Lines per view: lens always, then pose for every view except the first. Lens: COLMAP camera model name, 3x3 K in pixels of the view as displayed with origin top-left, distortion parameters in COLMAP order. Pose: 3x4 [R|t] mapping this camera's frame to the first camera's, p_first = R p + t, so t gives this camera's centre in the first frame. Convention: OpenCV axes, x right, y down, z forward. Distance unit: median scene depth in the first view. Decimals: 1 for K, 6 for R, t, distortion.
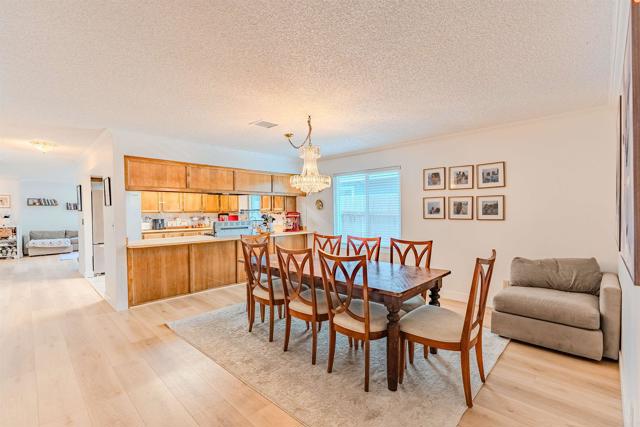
lens RADIAL K [[291.7, 0, 318.2], [0, 291.7, 212.5], [0, 0, 1]] dist [-0.007721, 0.001450]
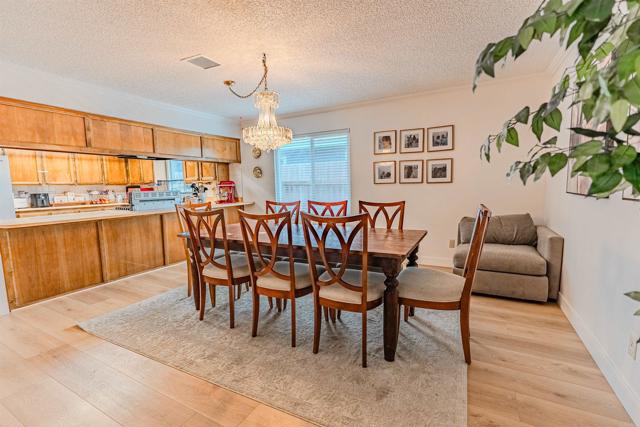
lens RADIAL K [[291.7, 0, 318.5], [0, 291.7, 213.0], [0, 0, 1]] dist [-0.007721, 0.001450]
pose [[0.961063, -0.039394, 0.273507, -0.112018], [0.016060, 0.996076, 0.087034, 0.038104], [-0.275862, -0.079253, 0.957924, 0.129257]]
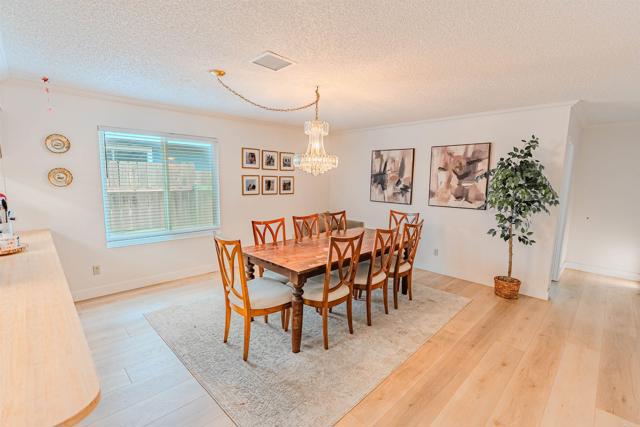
lens RADIAL K [[291.7, 0, 316.5], [0, 291.7, 213.0], [0, 0, 1]] dist [-0.007721, 0.001450]
pose [[0.023979, -0.110630, 0.993572, -0.856115], [-0.007827, 0.993807, 0.110845, -0.041947], [-0.999682, -0.010434, 0.022964, 0.879557]]
